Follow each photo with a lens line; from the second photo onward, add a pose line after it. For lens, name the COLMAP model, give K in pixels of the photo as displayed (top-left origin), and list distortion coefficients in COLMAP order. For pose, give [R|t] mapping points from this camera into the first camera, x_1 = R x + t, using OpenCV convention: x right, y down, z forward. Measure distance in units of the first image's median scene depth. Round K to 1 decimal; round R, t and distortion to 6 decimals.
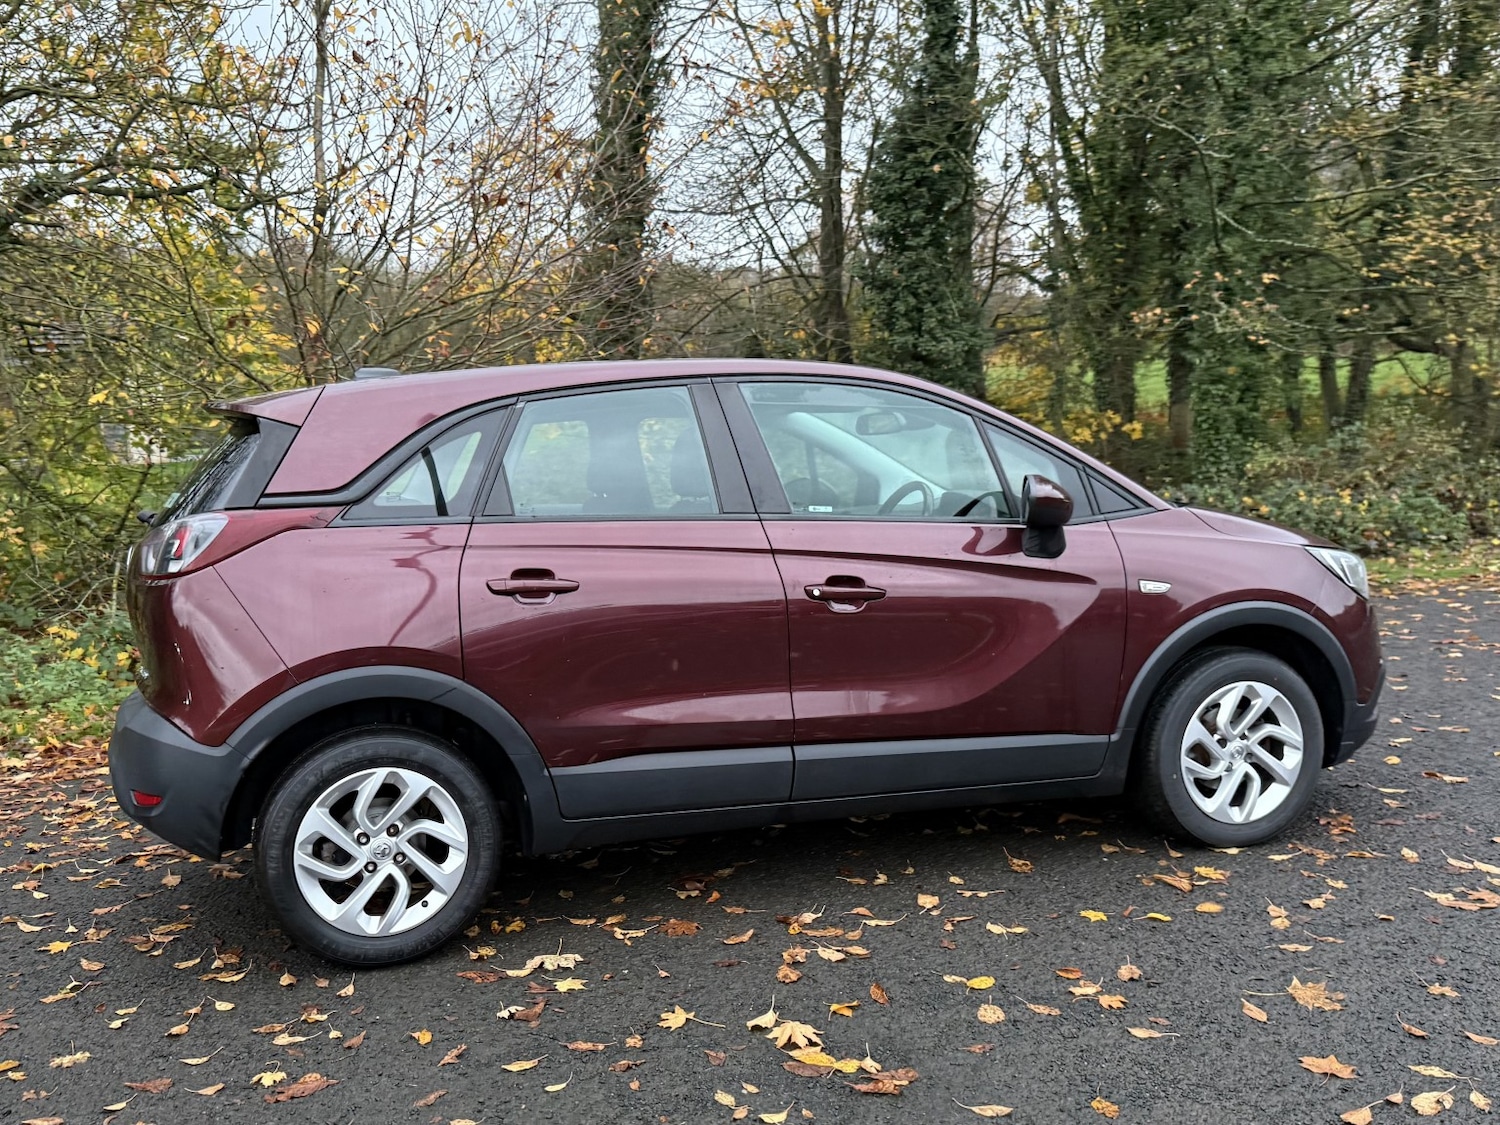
lens RADIAL K [[1506.3, 0, 685.8], [0, 1506.3, 662.8], [0, 0, 1]] dist [0.174192, -0.388696]
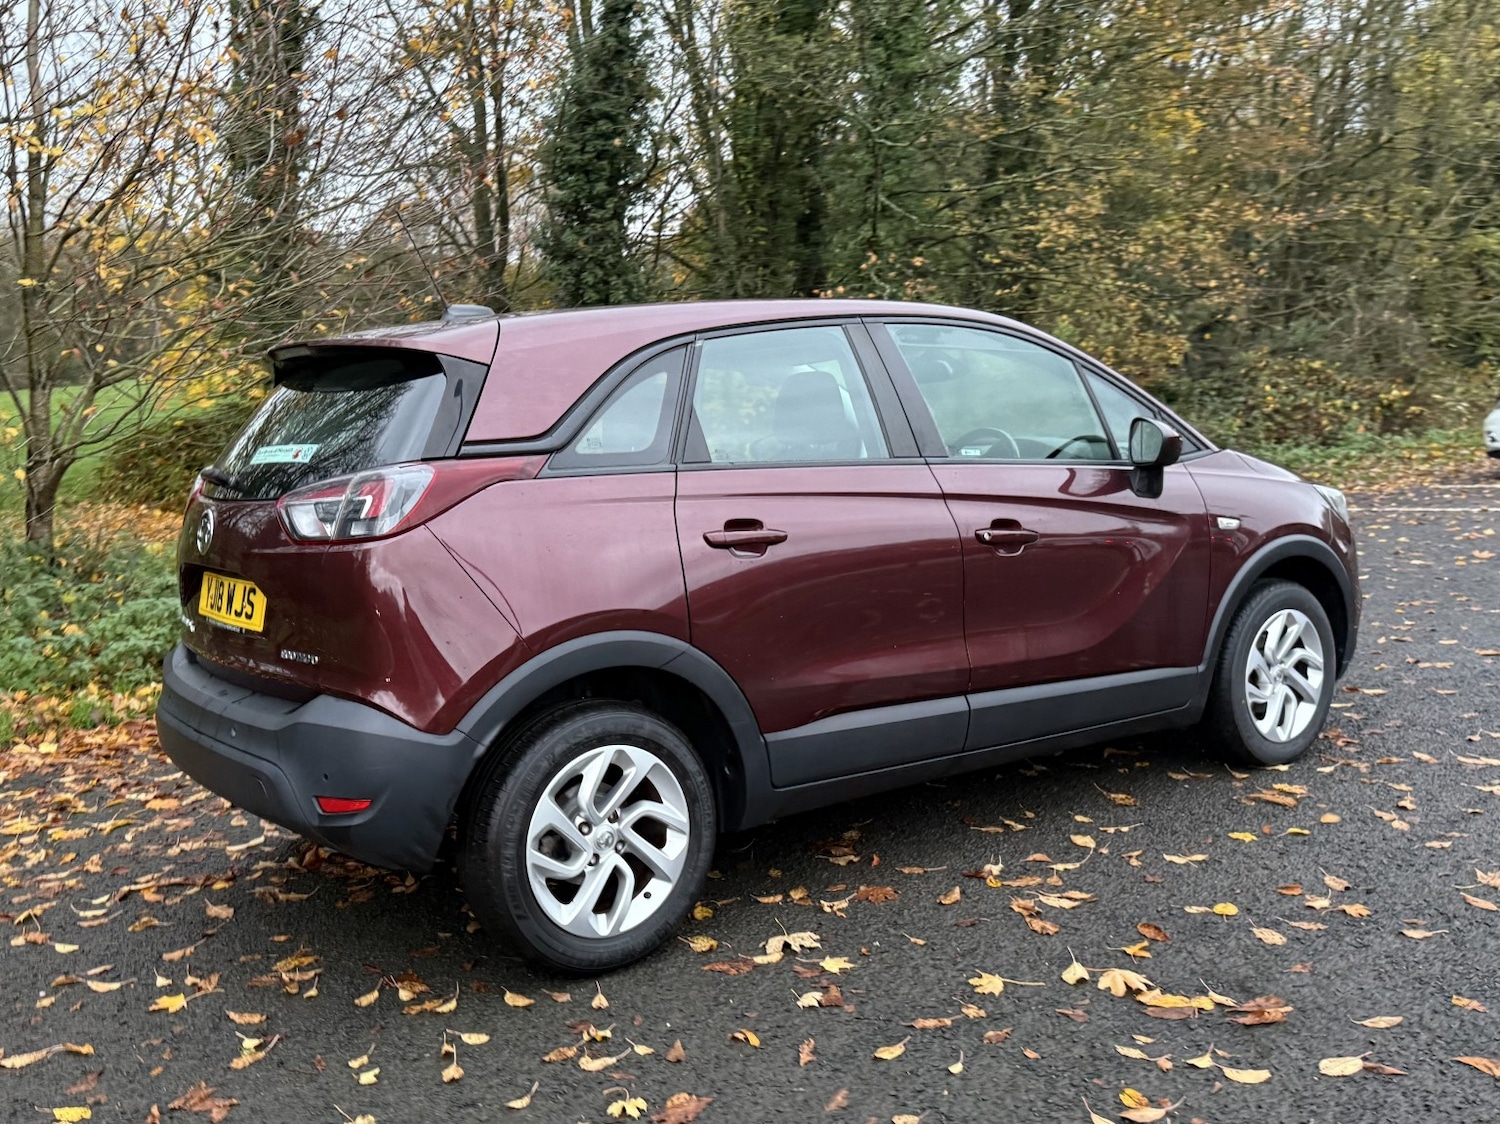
lens RADIAL K [[1510.1, 0, 706.4], [0, 1510.1, 619.9], [0, 0, 1]] dist [0.176838, -0.403369]
pose [[0.940337, -0.051193, 0.336370, -0.422251], [0.057263, 0.998326, -0.008144, 0.005324], [-0.335390, 0.026920, 0.941695, 0.134837]]
